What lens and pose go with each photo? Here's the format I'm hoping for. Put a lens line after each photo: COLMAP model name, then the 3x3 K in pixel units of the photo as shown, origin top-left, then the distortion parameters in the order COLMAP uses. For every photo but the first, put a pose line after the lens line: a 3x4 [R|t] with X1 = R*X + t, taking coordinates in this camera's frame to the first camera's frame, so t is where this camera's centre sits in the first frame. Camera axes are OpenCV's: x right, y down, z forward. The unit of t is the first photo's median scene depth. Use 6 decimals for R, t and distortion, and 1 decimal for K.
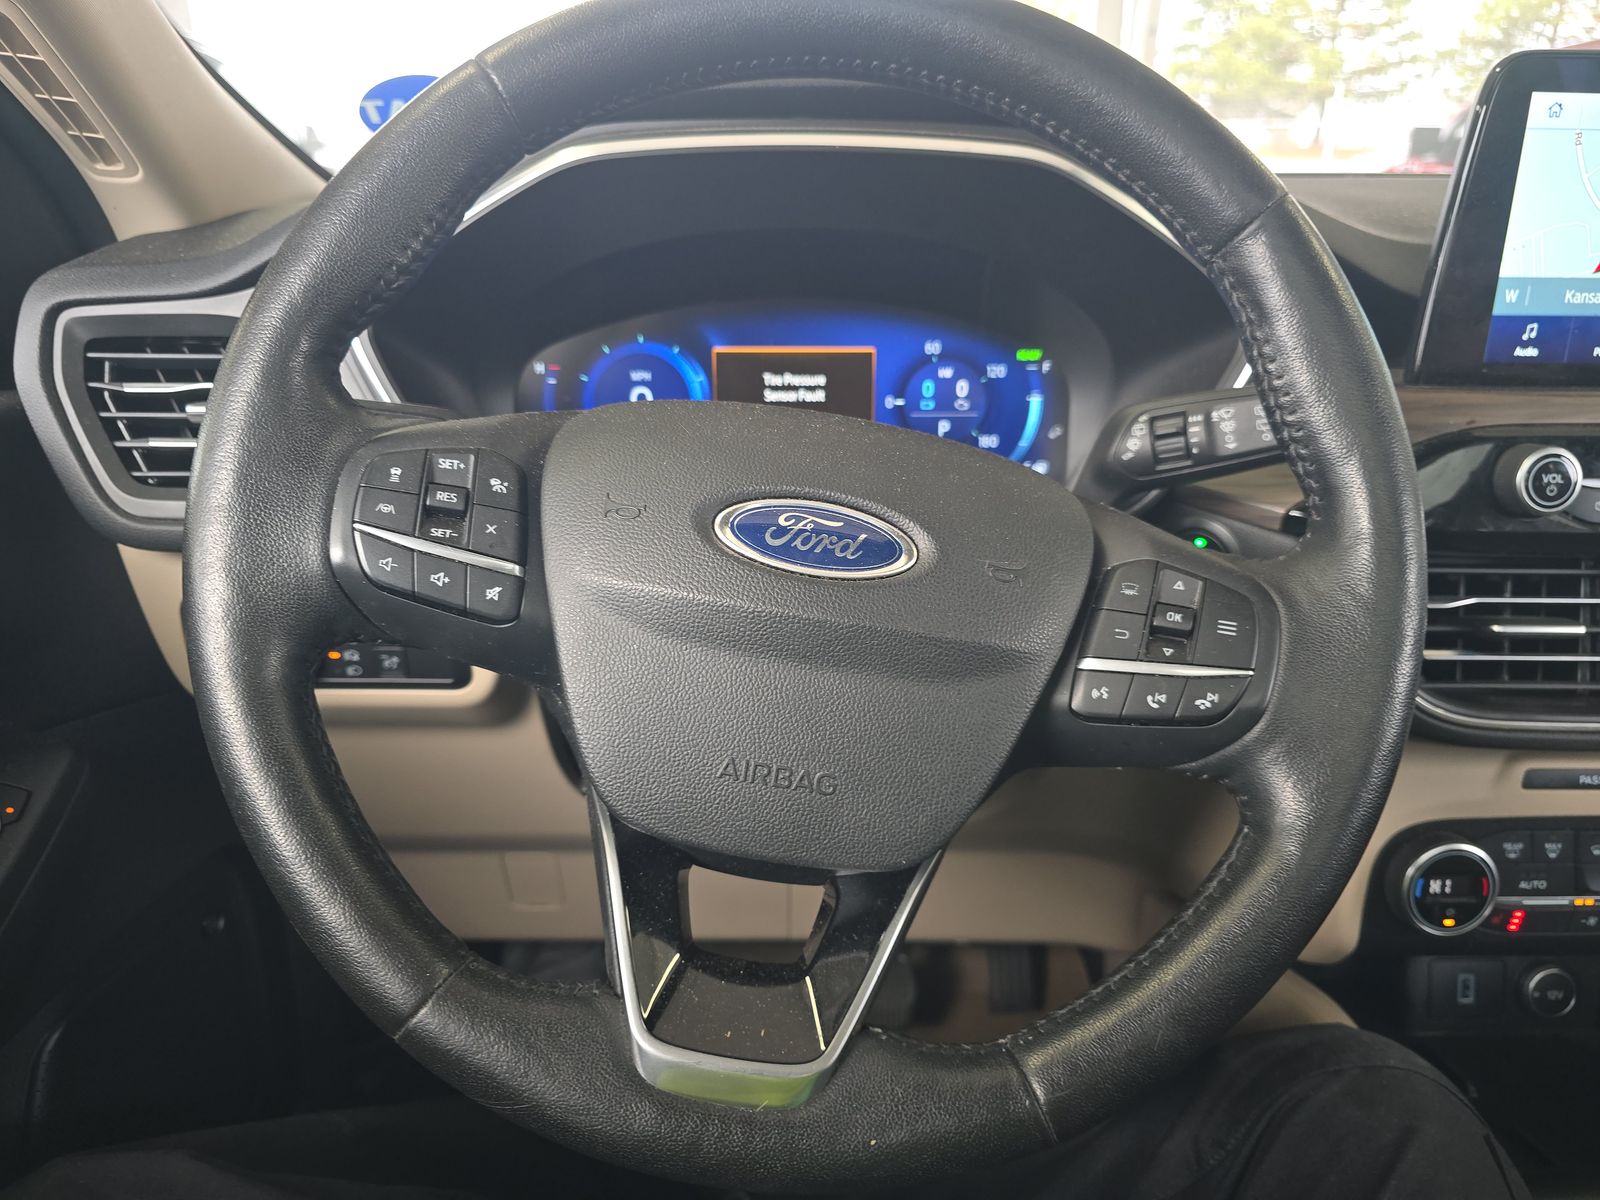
lens RADIAL K [[1081.6, 0, 799.8], [0, 1081.6, 602.8], [0, 0, 1]] dist [0.005150, -0.014855]
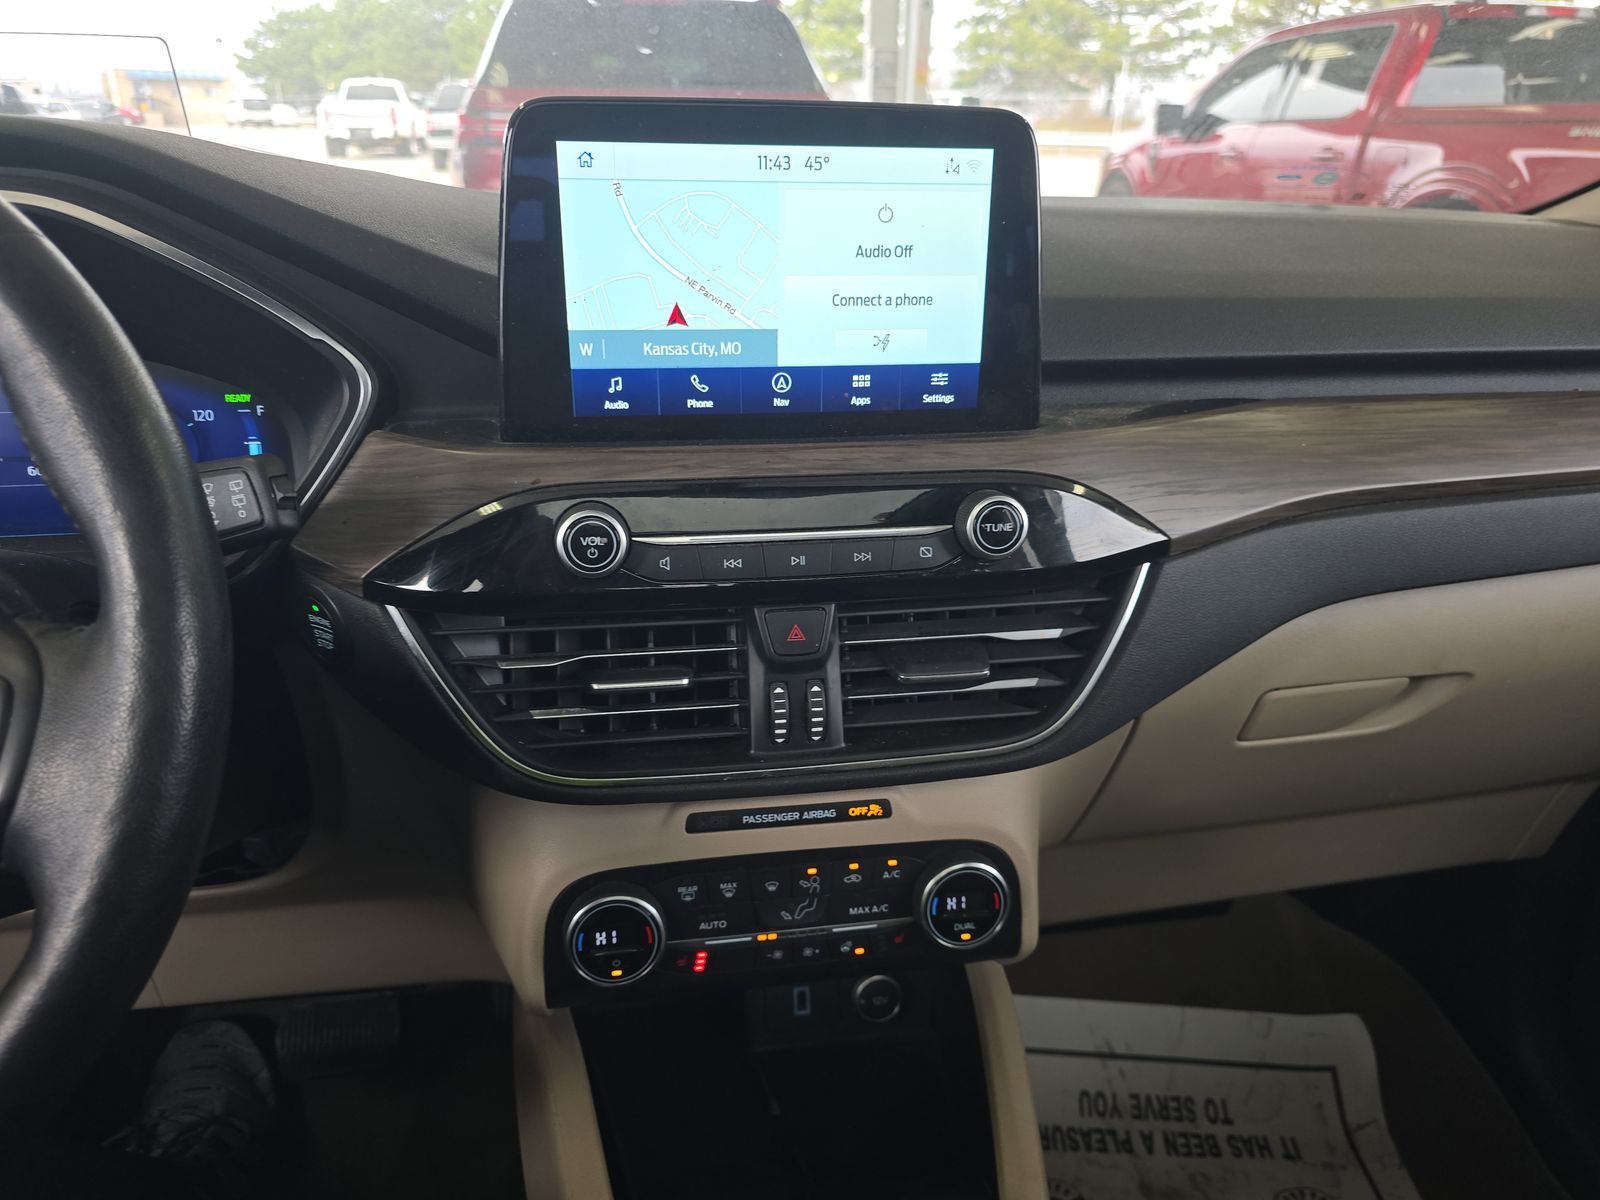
lens RADIAL K [[1065.7, 0, 800.0], [0, 1065.7, 600.0], [0, 0, 1]] dist [0.041293, -0.039697]
pose [[0.988777, -0.046615, 0.141938, 0.630842], [0.042629, 0.998610, 0.031001, -0.070654], [-0.143186, -0.024603, 0.989390, 0.004397]]
